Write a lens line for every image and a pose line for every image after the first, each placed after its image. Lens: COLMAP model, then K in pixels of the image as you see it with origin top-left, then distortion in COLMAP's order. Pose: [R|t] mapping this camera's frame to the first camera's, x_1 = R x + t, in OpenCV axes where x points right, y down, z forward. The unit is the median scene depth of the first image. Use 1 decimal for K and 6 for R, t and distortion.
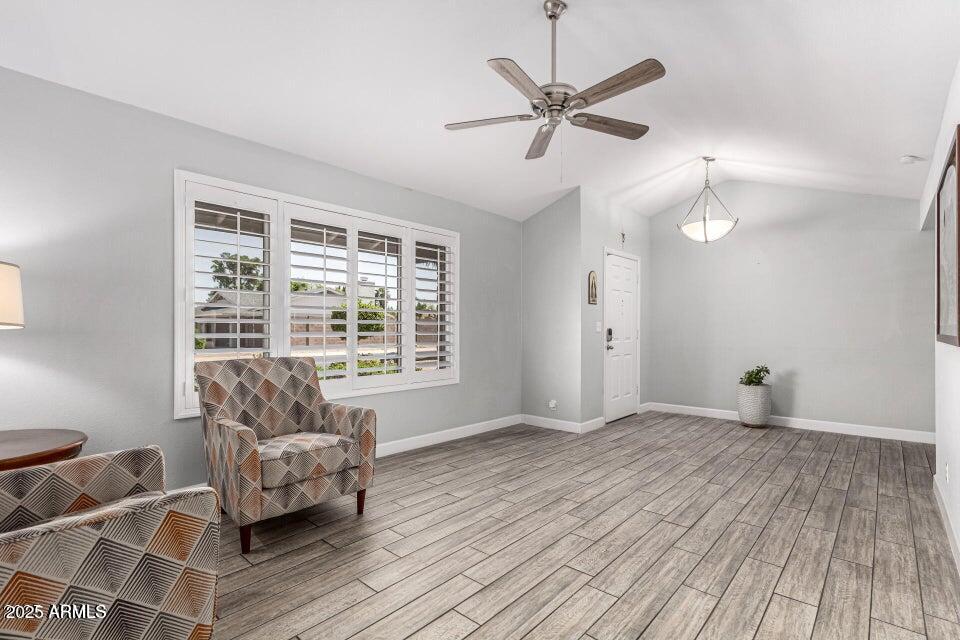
lens RADIAL K [[442.3, 0, 481.0], [0, 442.3, 325.2], [0, 0, 1]] dist [0.001198, 0.000933]
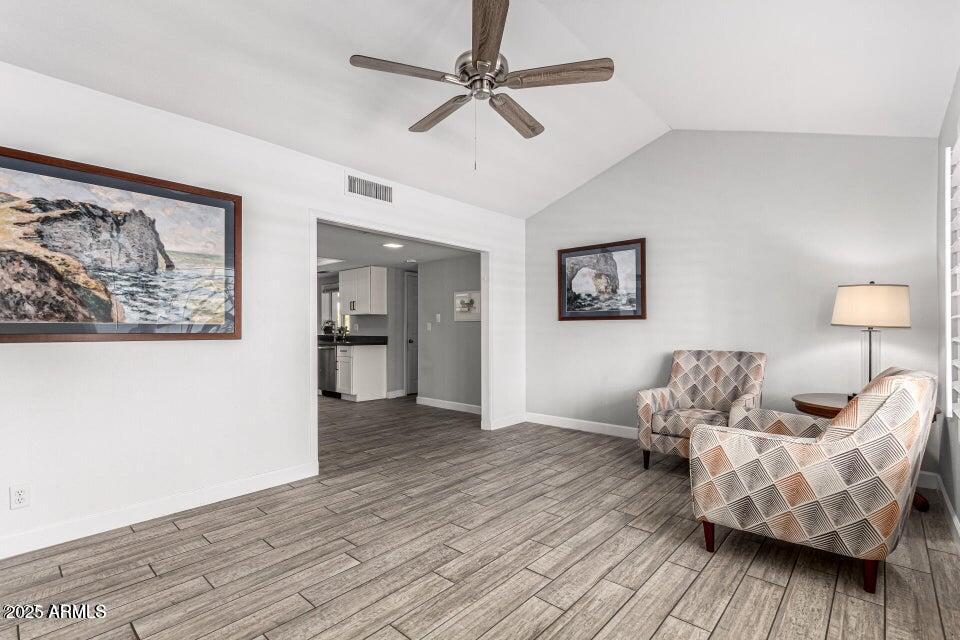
lens RADIAL K [[442.3, 0, 479.1], [0, 442.3, 325.7], [0, 0, 1]] dist [0.001198, 0.000933]
pose [[-0.999959, -0.000242, 0.009106, 0.157691], [-0.000400, 0.999849, -0.017371, 0.014021], [-0.009100, -0.017374, -0.999808, 1.867645]]
